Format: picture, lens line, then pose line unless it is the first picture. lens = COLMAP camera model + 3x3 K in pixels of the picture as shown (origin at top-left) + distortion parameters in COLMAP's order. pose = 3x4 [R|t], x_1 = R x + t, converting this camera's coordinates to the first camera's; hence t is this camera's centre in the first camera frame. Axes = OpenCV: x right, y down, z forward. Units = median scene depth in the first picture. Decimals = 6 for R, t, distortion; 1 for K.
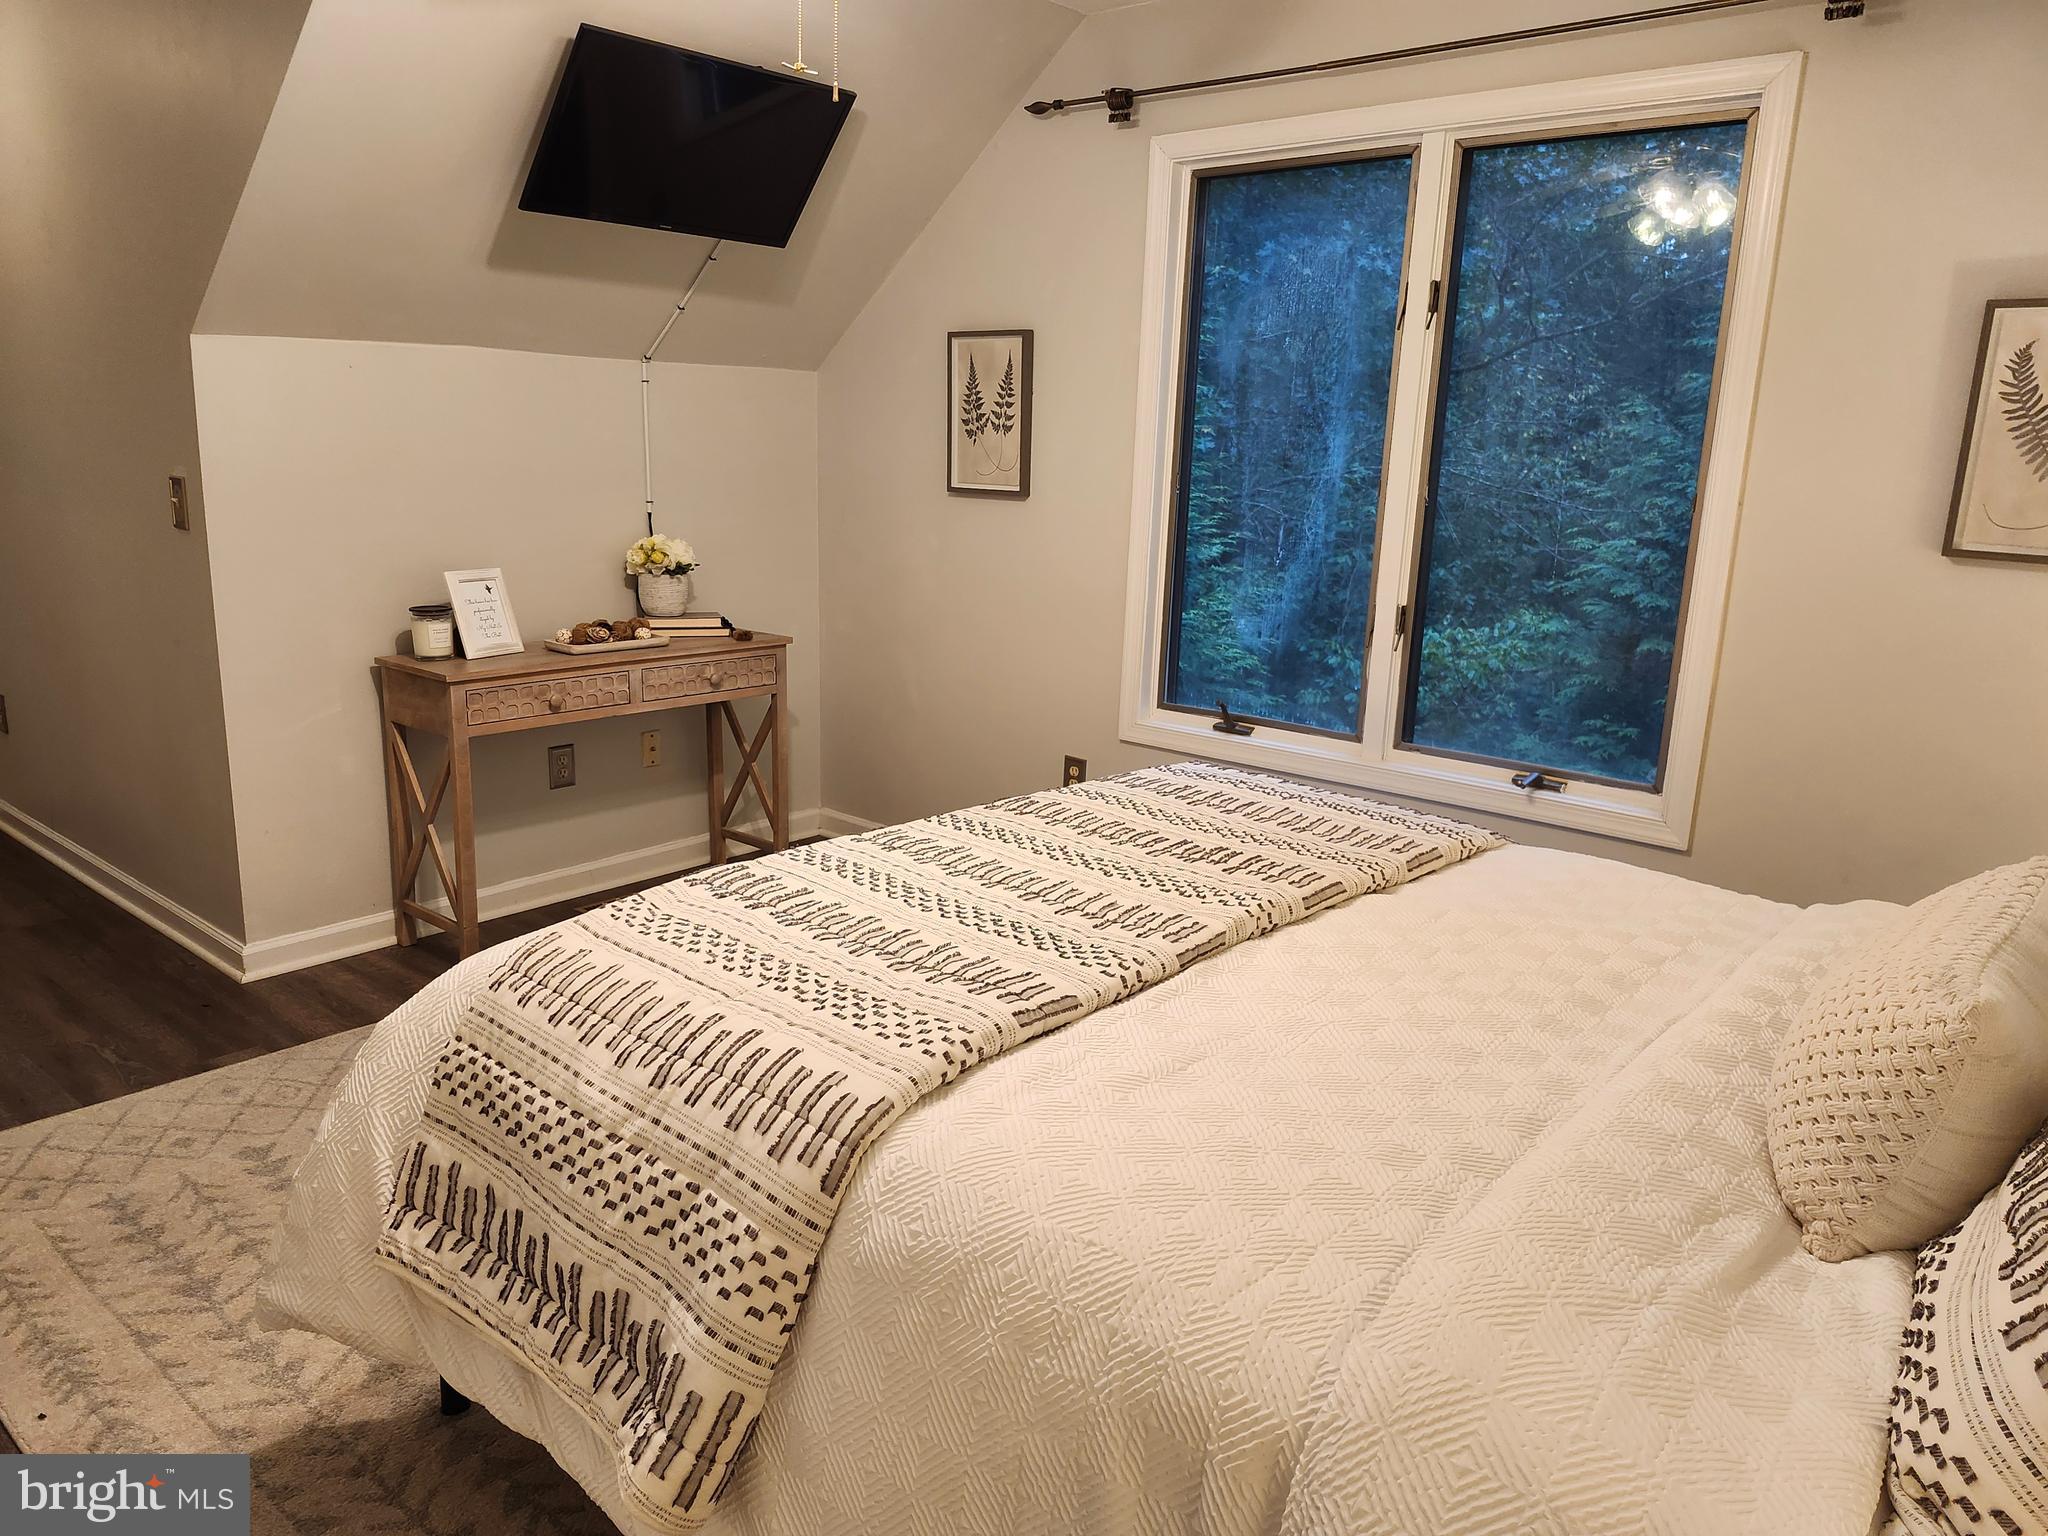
lens RADIAL K [[1419.5, 0, 1012.1], [0, 1419.5, 761.0], [0, 0, 1]] dist [0.077016, -0.078425]
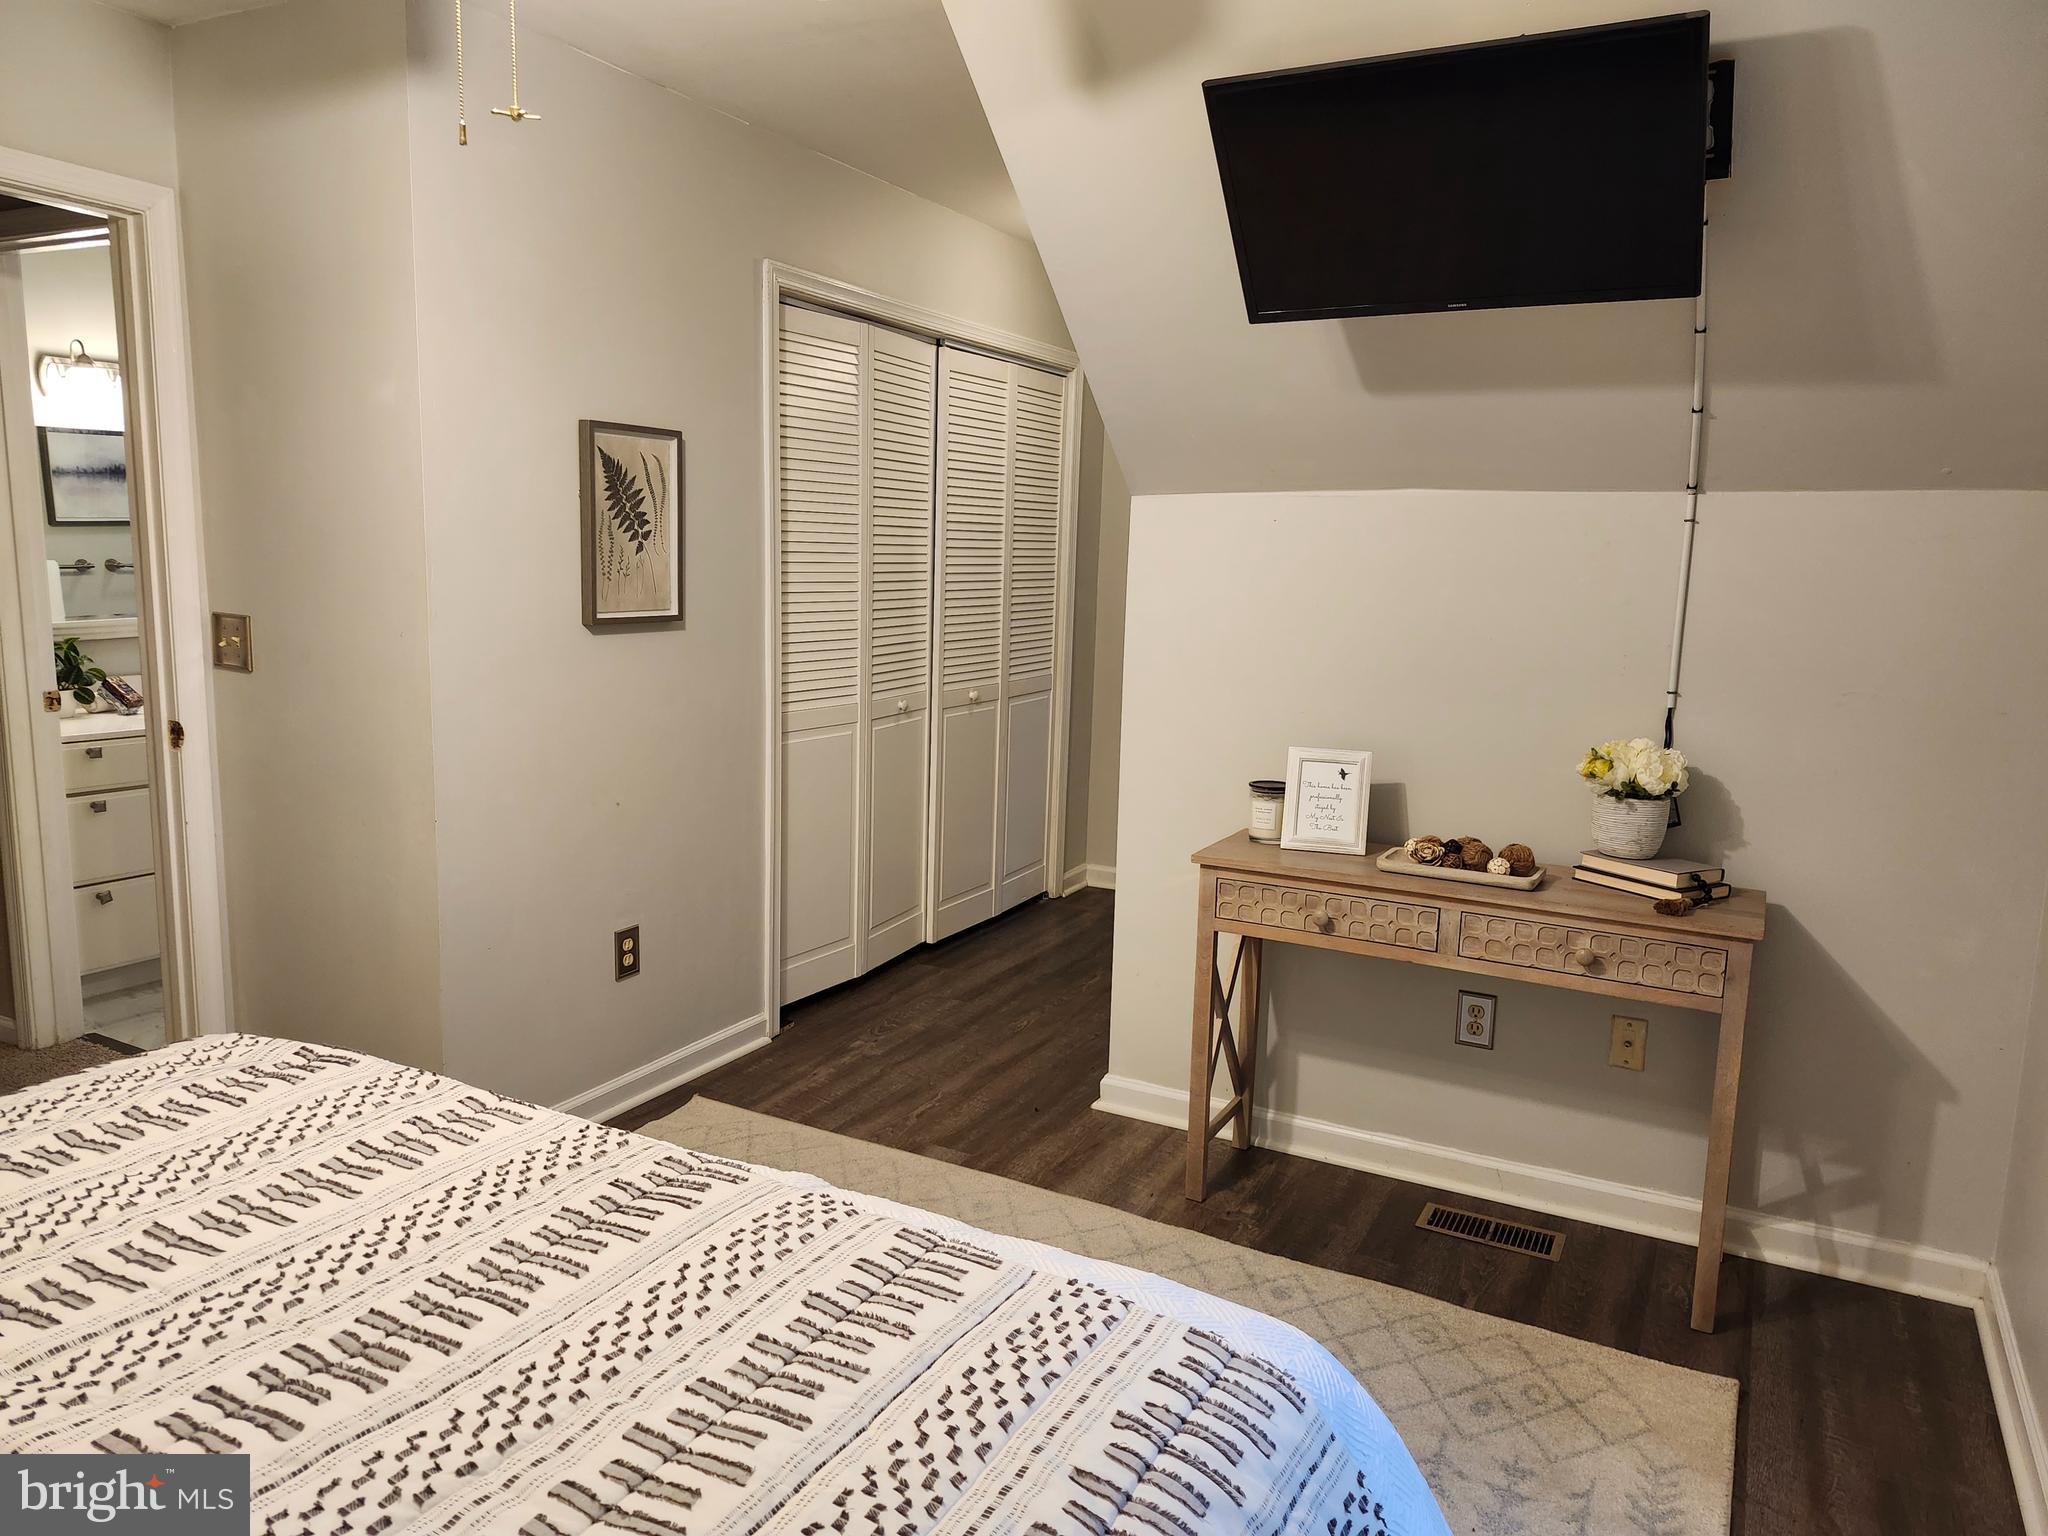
lens RADIAL K [[1419.5, 0, 1012.3], [0, 1419.5, 772.6], [0, 0, 1]] dist [0.077016, -0.078425]
pose [[0.213881, 0.135476, -0.967420, 0.415769], [-0.230415, 0.969390, 0.084811, -0.154099], [0.949296, 0.204769, 0.238550, 0.648953]]
